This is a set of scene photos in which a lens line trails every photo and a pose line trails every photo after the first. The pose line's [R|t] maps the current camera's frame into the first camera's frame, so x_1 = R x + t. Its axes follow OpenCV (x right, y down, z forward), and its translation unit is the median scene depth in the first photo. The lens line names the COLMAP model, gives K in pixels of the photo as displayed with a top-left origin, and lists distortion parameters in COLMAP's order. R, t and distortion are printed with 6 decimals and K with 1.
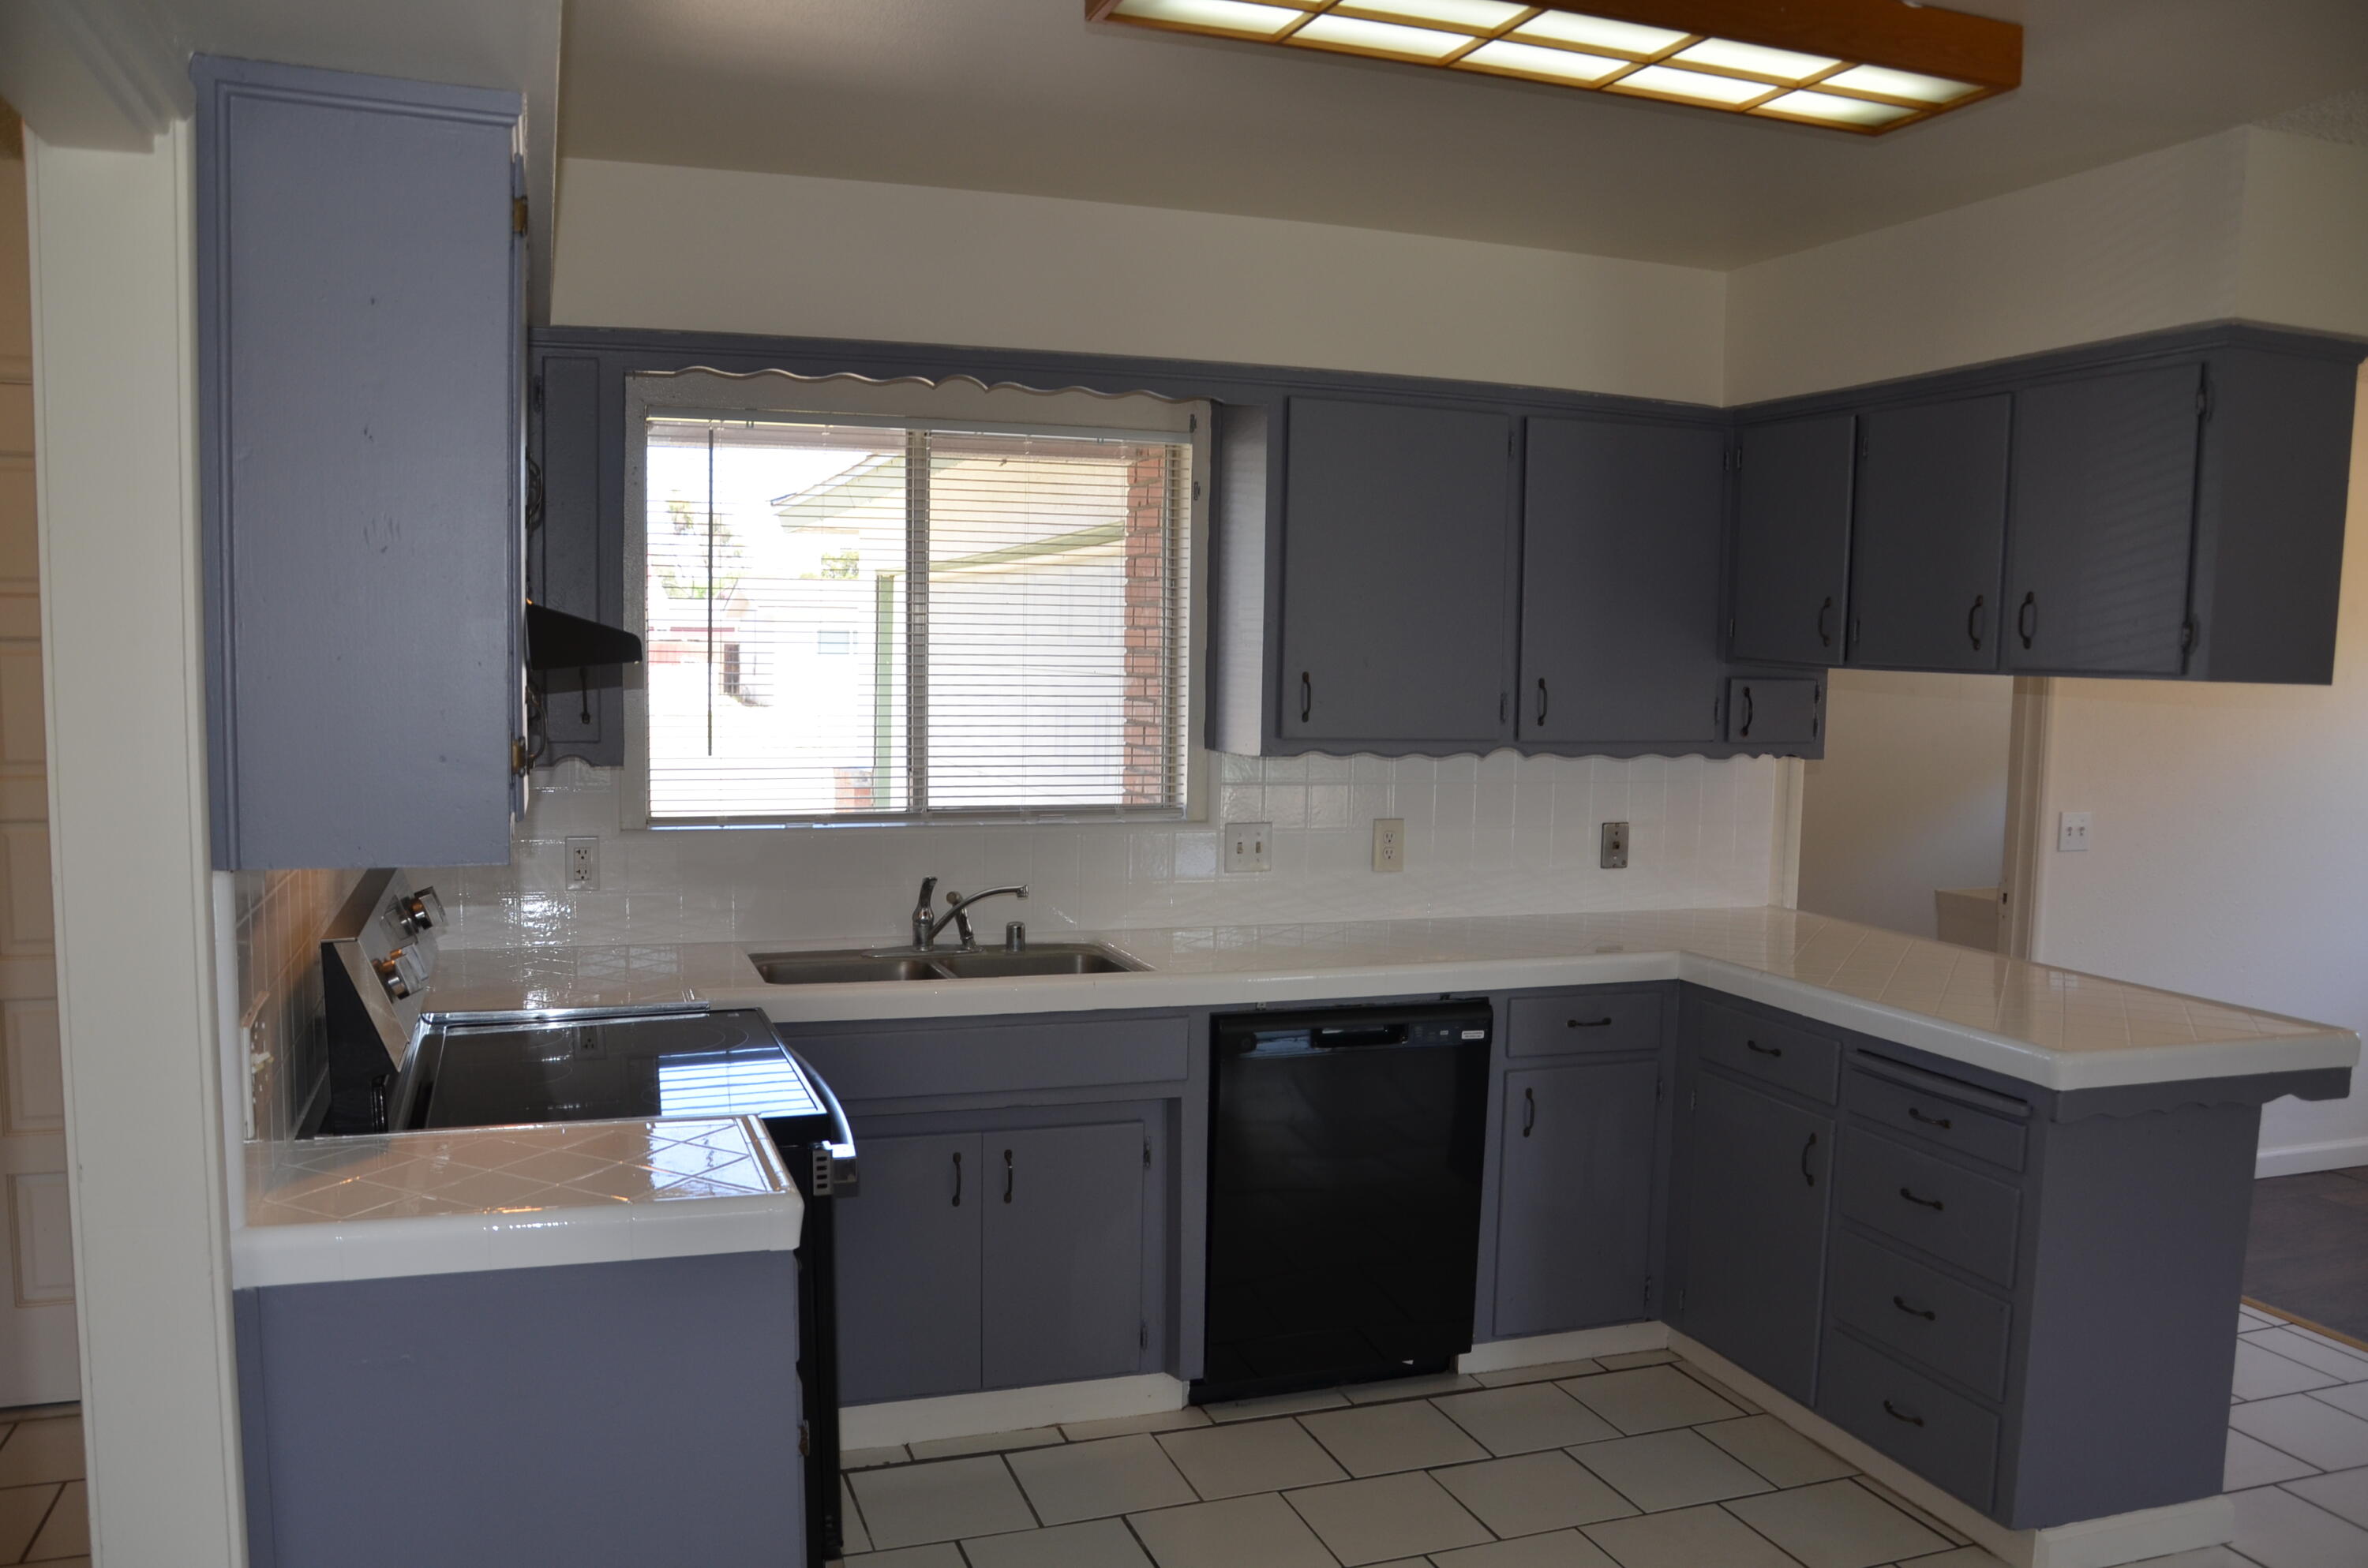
lens RADIAL K [[1851.4, 0, 1177.6], [0, 1851.4, 831.3], [0, 0, 1]] dist [-0.163858, 0.127333]
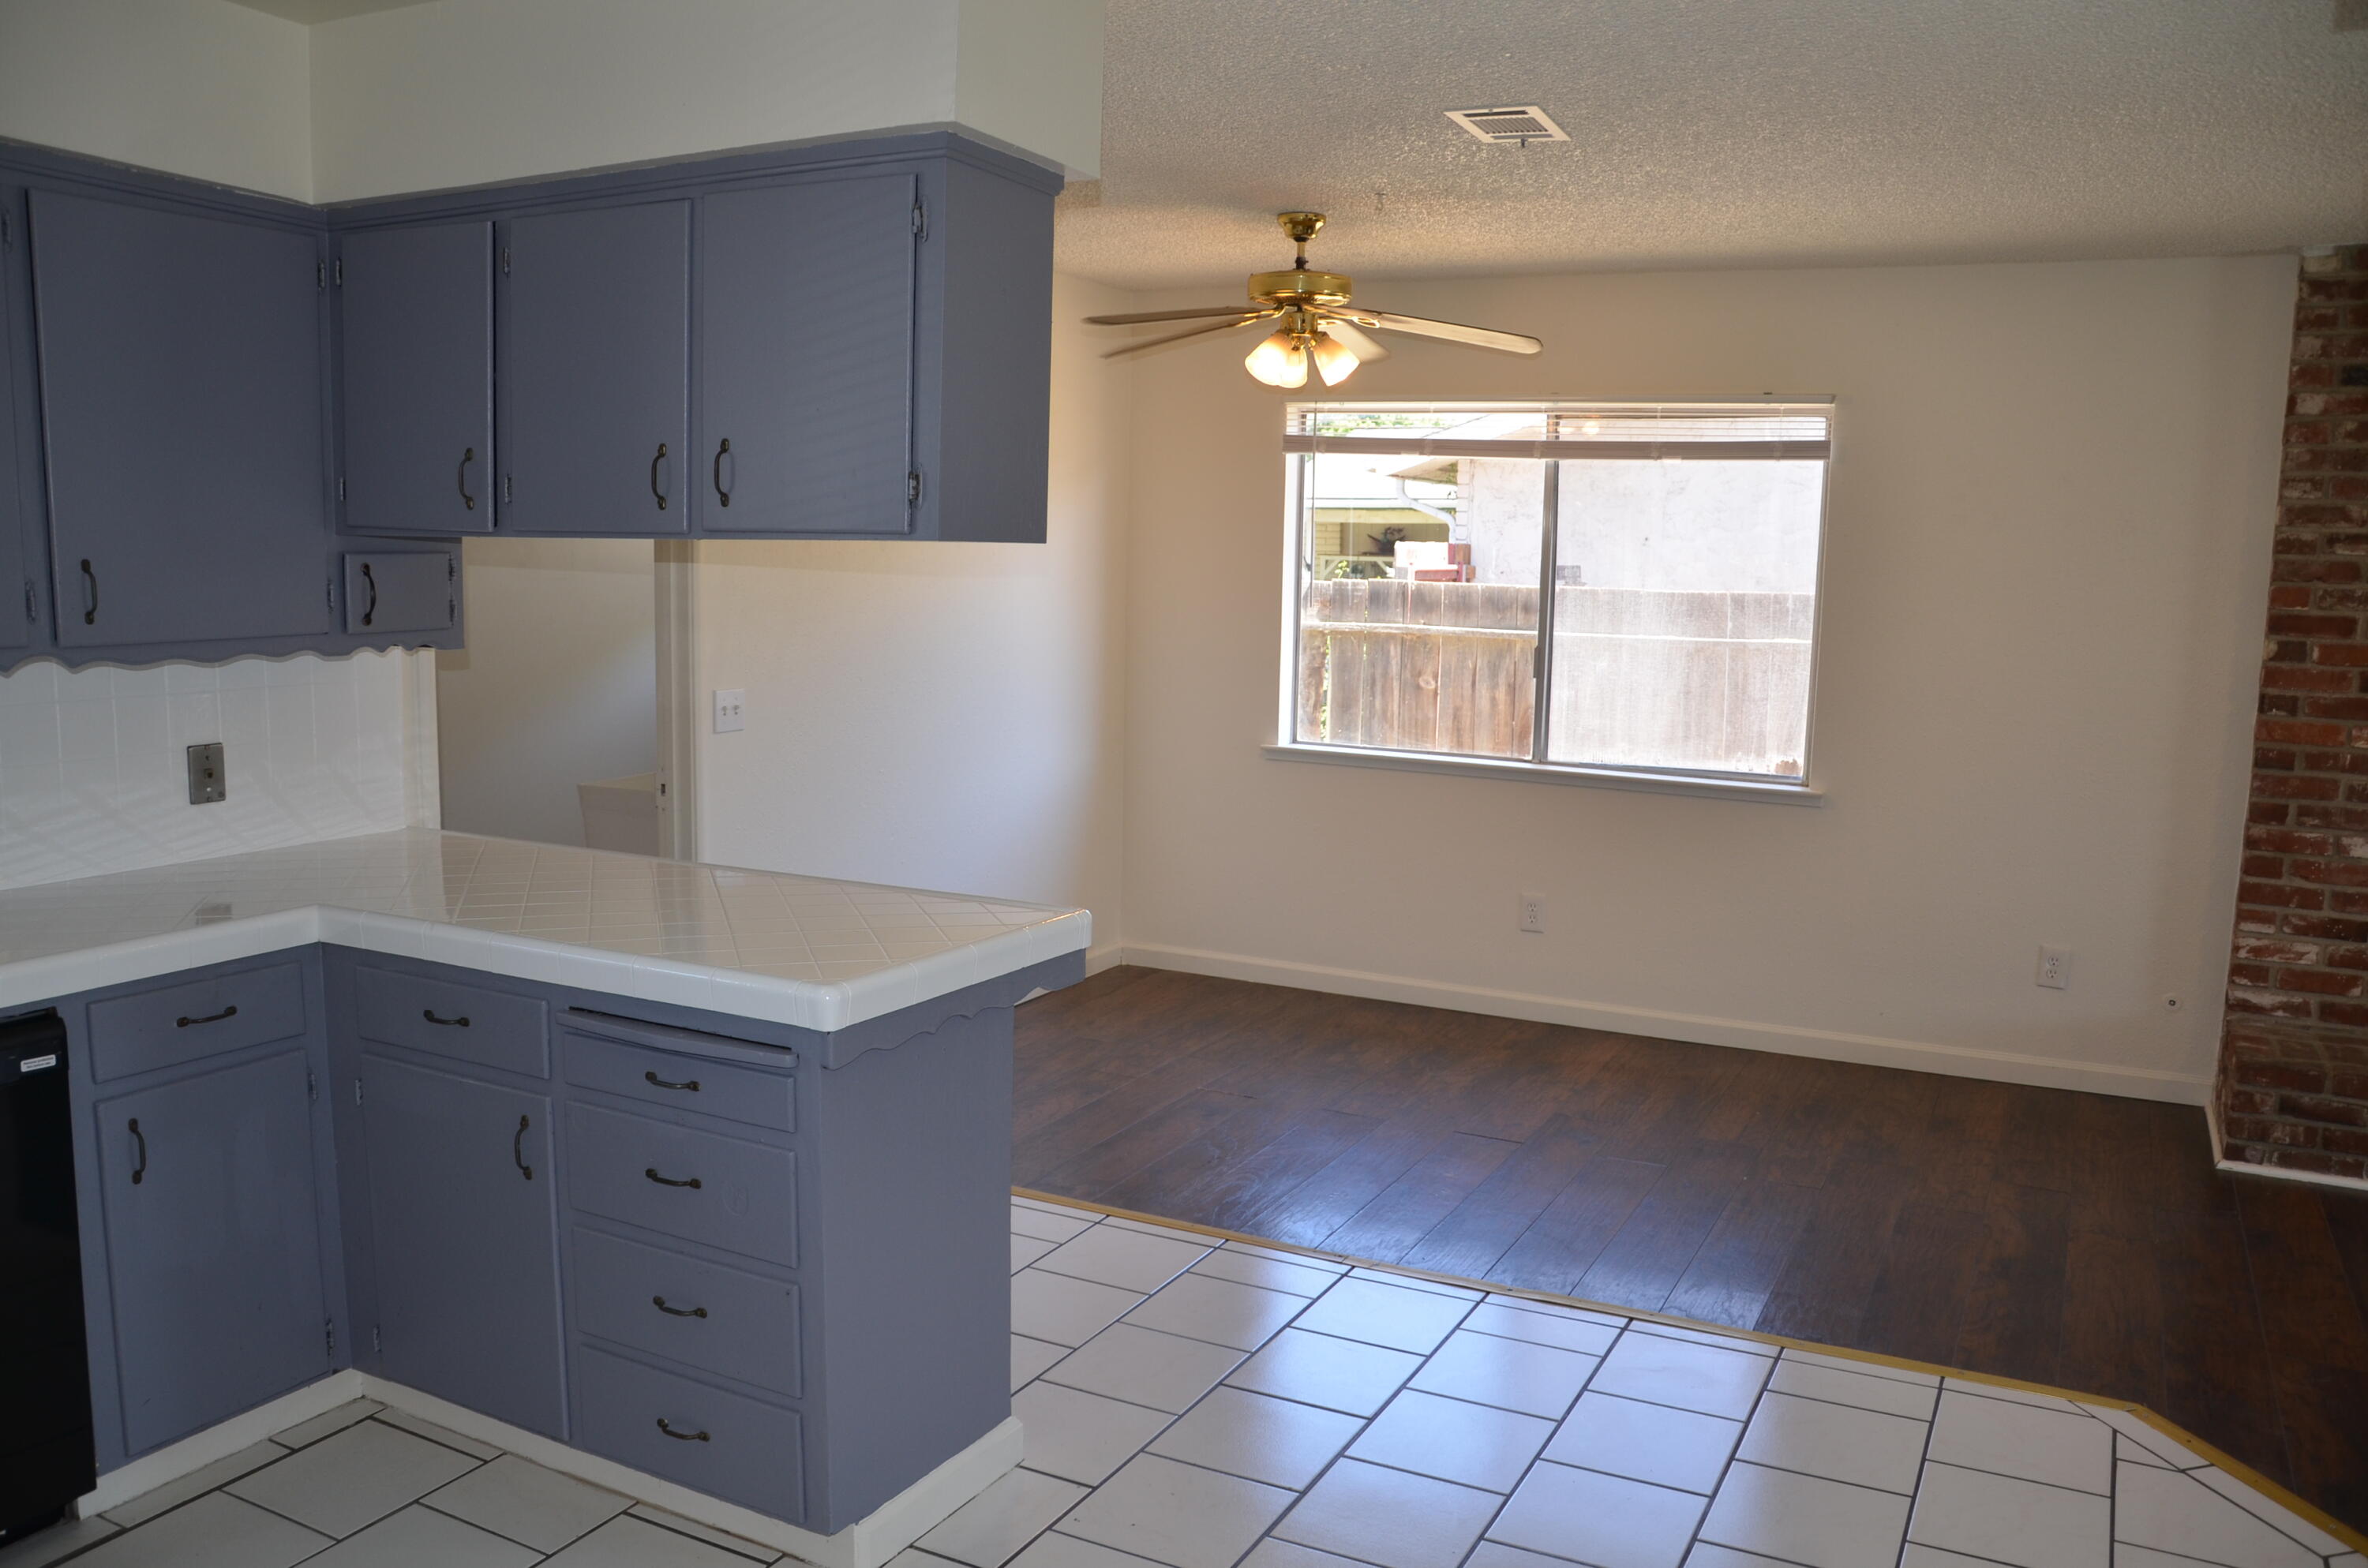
lens RADIAL K [[1851.4, 0, 1177.6], [0, 1851.4, 831.3], [0, 0, 1]] dist [-0.163858, 0.127333]
pose [[0.727619, -0.108050, 0.677419, 0.027649], [0.062407, 0.993849, 0.091490, -0.013478], [-0.683137, -0.024294, 0.729886, 0.197063]]
